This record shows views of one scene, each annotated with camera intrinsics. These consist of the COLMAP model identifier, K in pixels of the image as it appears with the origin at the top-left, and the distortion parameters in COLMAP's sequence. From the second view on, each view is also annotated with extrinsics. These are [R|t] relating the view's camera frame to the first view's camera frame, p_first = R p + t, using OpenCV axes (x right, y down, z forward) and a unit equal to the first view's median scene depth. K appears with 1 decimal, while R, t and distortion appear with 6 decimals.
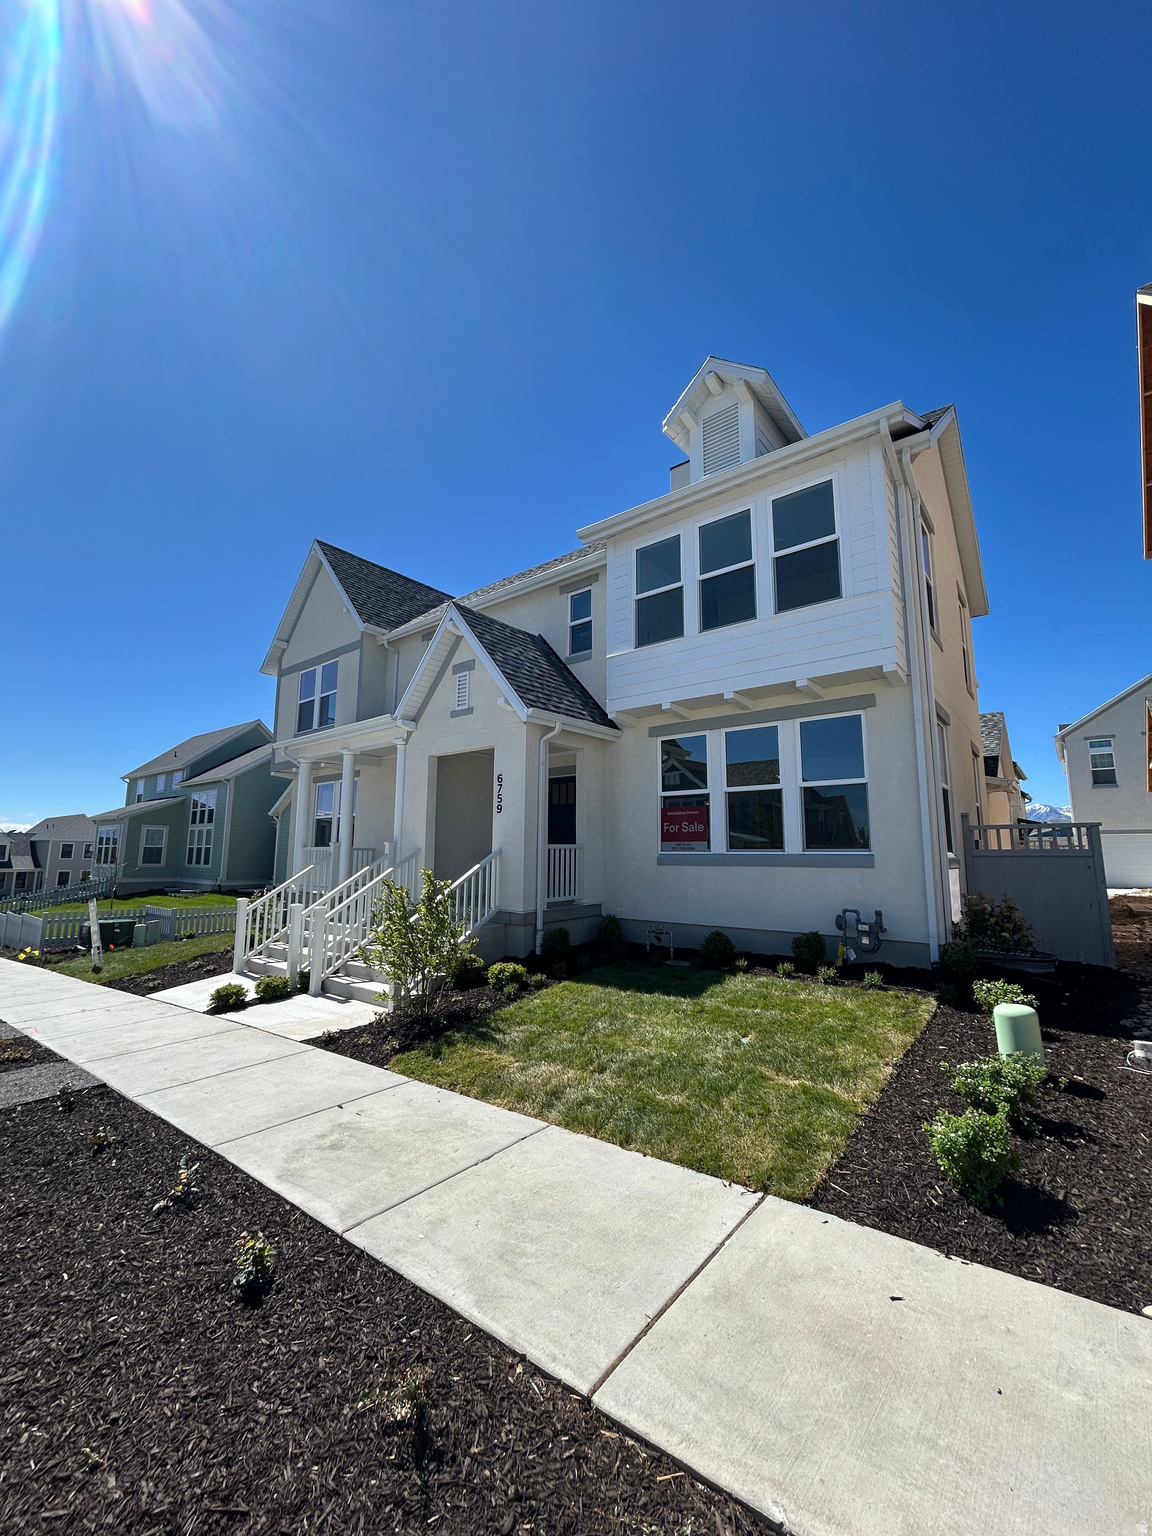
lens RADIAL K [[614.8, 0, 576.0], [0, 614.8, 768.0], [0, 0, 1]] dist [-0.001721, 0.000529]
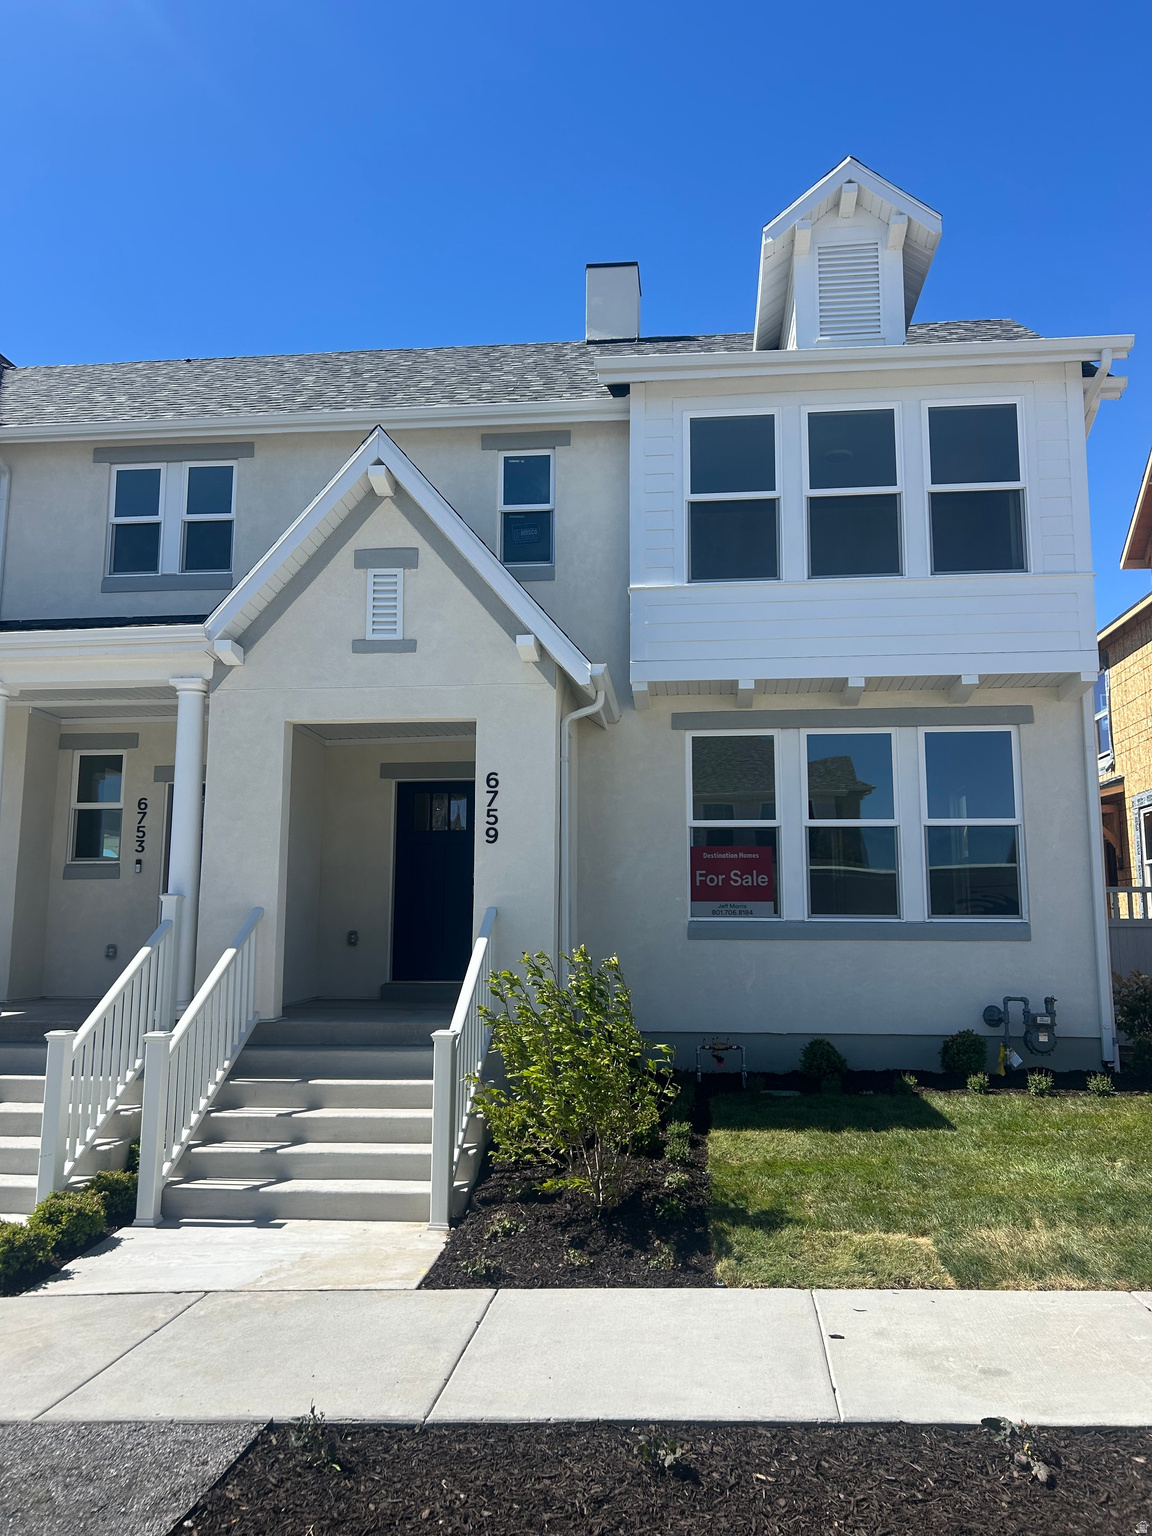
lens RADIAL K [[1149.3, 0, 576.0], [0, 1149.3, 768.0], [0, 0, 1]] dist [0.075293, -0.114626]
pose [[0.836011, 0.078204, 0.543112, -0.632028], [-0.075614, 0.996768, -0.027134, 0.029126], [-0.543478, -0.018382, 0.839222, 0.107709]]
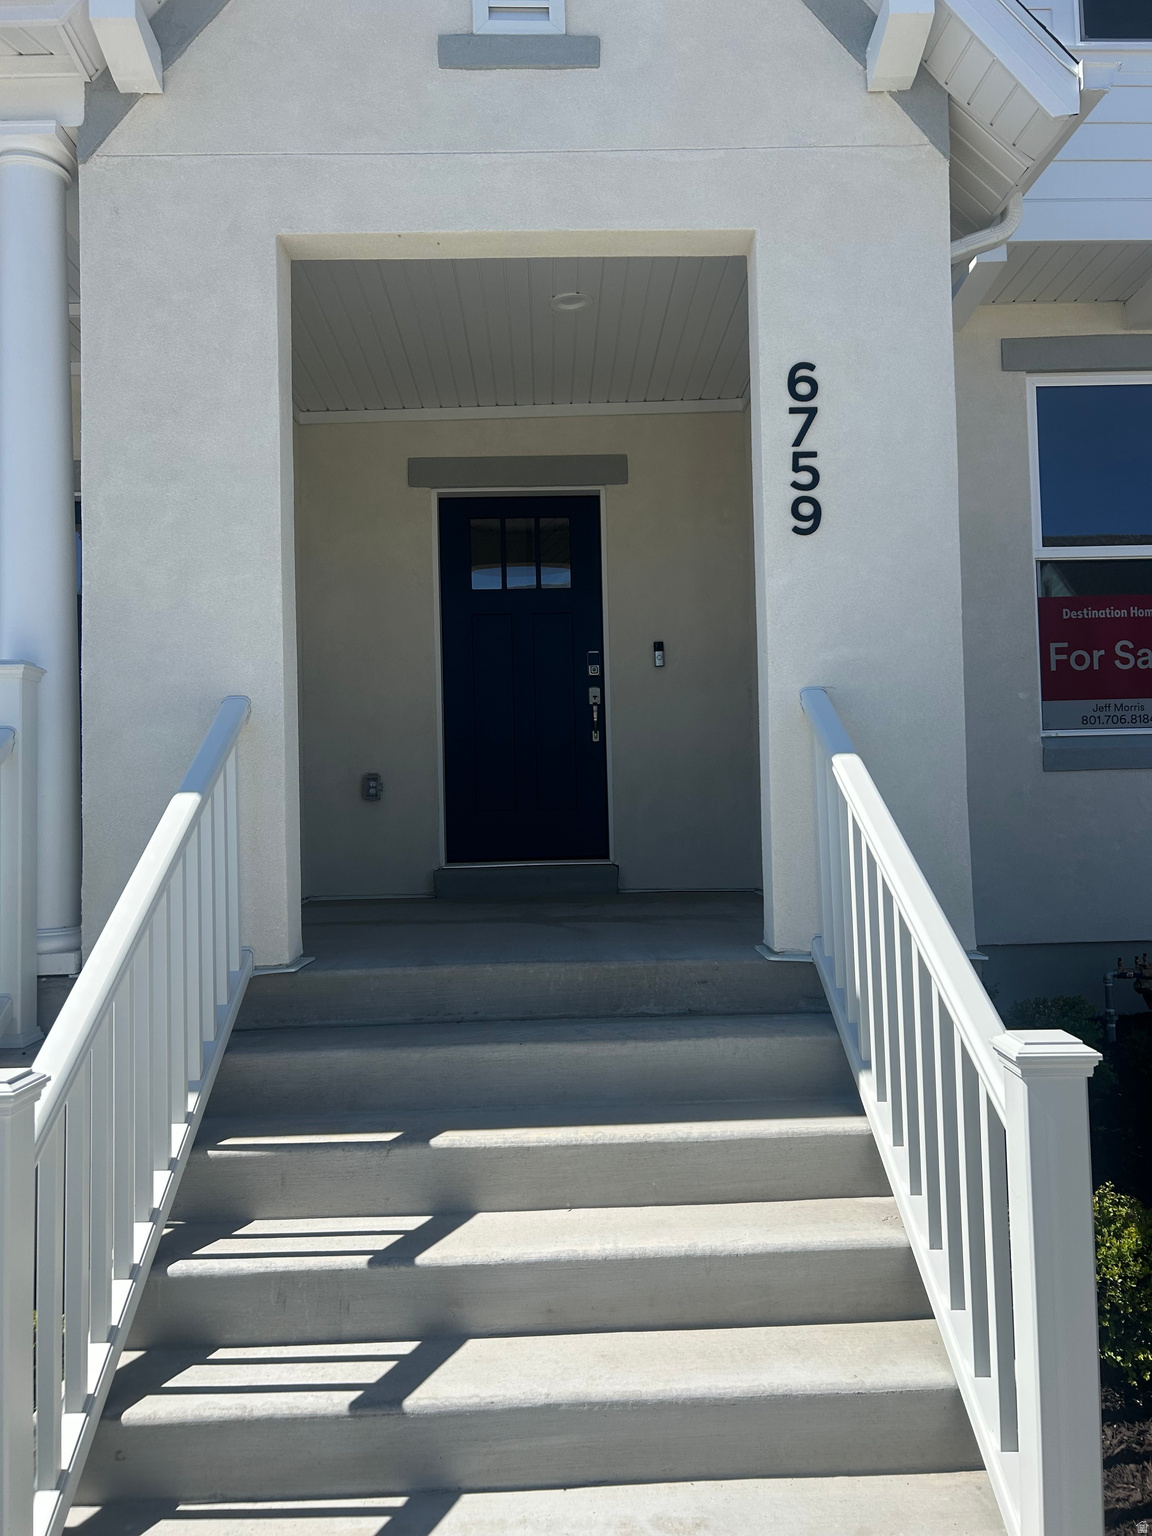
lens RADIAL K [[1149.3, 0, 576.0], [0, 1149.3, 768.0], [0, 0, 1]] dist [0.075293, -0.114626]
pose [[0.765751, 0.002938, 0.643131, -0.471008], [-0.065545, 0.995139, 0.073495, 0.135179], [-0.639789, -0.098433, 0.762221, 0.734959]]
